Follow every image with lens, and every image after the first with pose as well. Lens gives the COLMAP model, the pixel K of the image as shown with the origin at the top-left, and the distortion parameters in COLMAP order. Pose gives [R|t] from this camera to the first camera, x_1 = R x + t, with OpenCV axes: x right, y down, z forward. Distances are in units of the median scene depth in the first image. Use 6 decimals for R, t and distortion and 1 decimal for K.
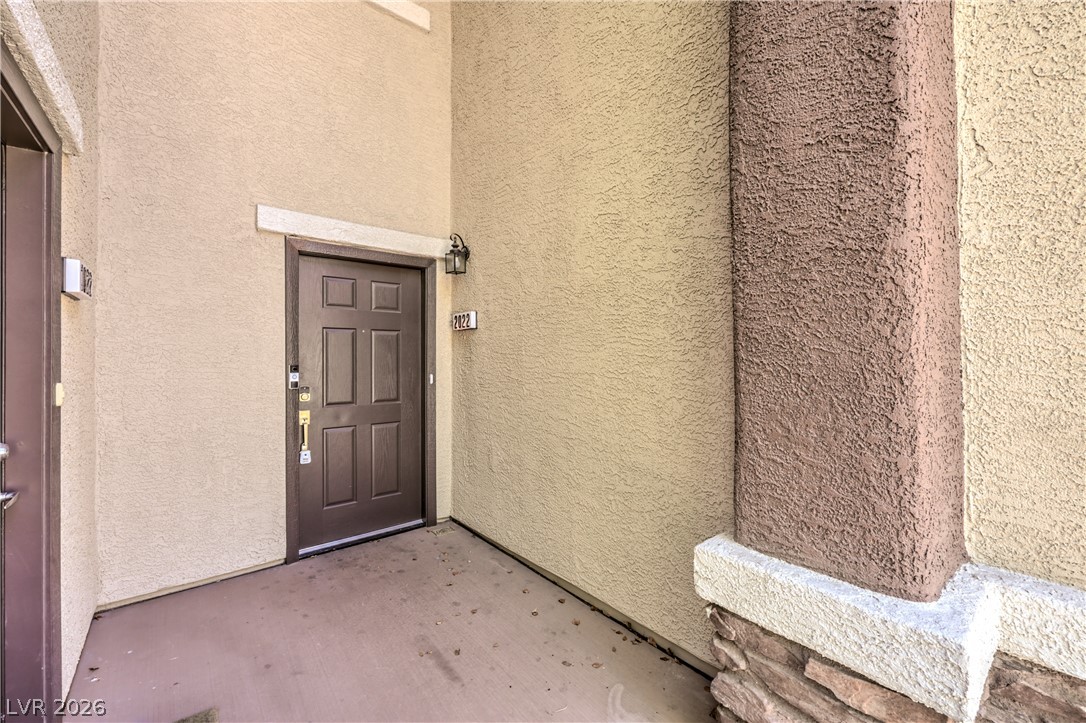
lens RADIAL K [[436.0, 0, 543.0], [0, 436.0, 361.5], [0, 0, 1]] dist [-0.001267, 0.000200]
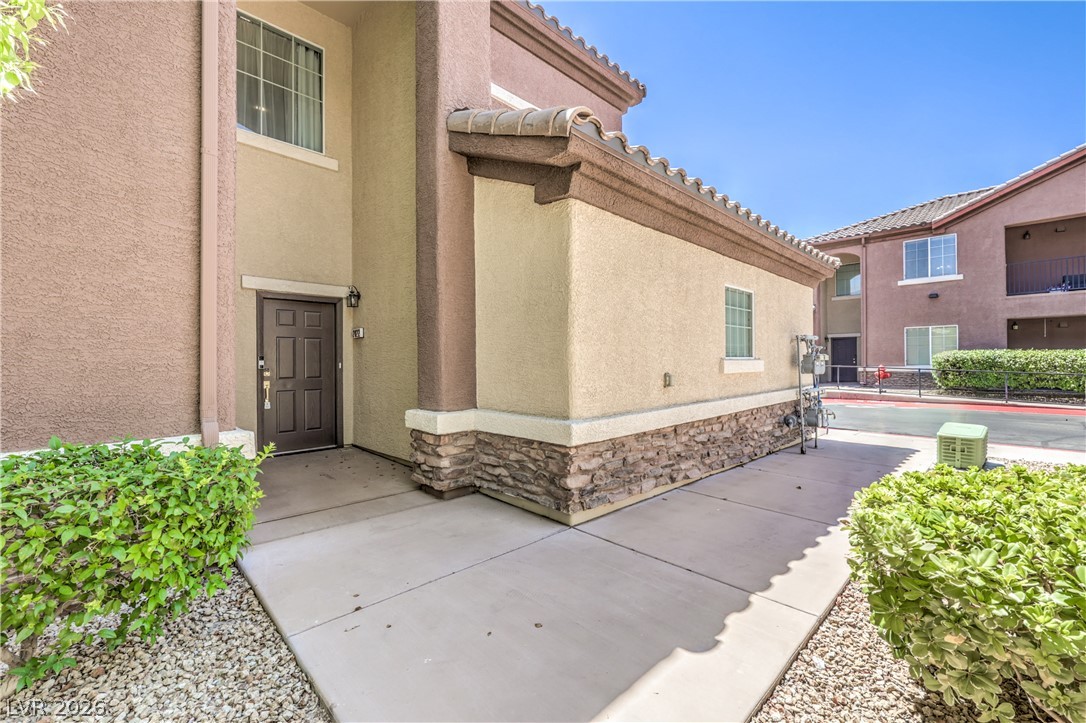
lens RADIAL K [[435.6, 0, 539.3], [0, 435.6, 363.7], [0, 0, 1]] dist [-0.000445, 0.000025]
pose [[0.997025, -0.005838, 0.076857, 0.450566], [0.006327, 0.999961, -0.006117, 0.052413], [-0.076818, 0.006585, 0.997023, -0.901505]]
